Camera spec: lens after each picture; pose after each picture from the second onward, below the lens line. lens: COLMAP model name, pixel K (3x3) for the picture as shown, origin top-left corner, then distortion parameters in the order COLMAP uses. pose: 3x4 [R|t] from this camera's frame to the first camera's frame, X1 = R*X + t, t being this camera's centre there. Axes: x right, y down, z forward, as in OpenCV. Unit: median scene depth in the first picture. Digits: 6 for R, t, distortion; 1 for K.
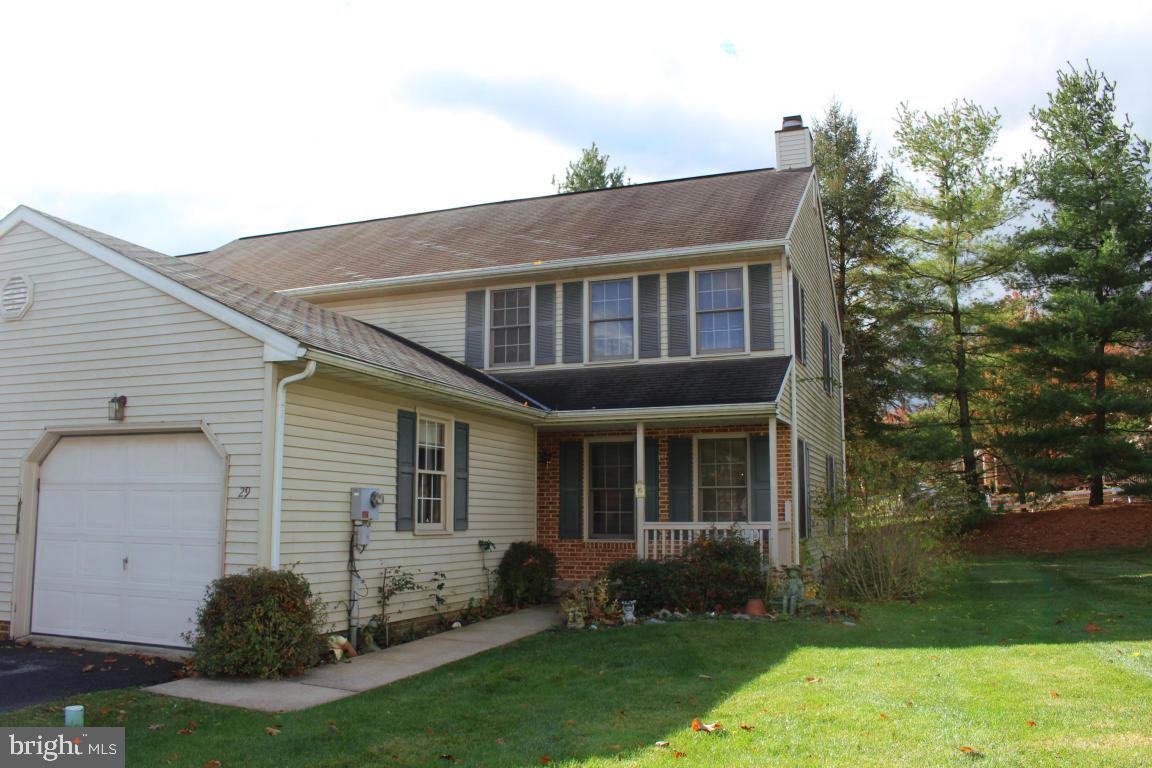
lens RADIAL K [[957.0, 0, 576.0], [0, 957.0, 384.0], [0, 0, 1]] dist [-0.170758, 0.161054]
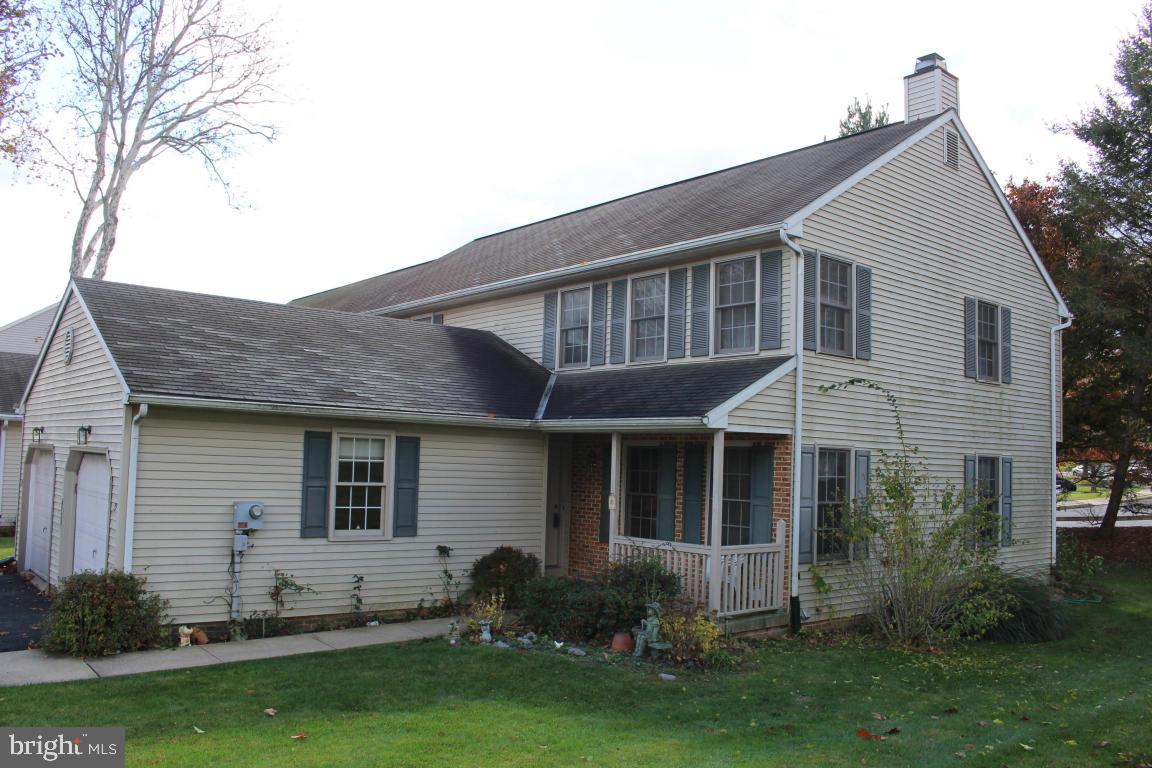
lens RADIAL K [[957.0, 0, 576.0], [0, 957.0, 384.0], [0, 0, 1]] dist [-0.170758, 0.161054]
pose [[0.868651, -0.012624, -0.495264, 0.579093], [0.037868, 0.998443, 0.040967, -0.056074], [0.493975, -0.054341, 0.867776, 0.164427]]
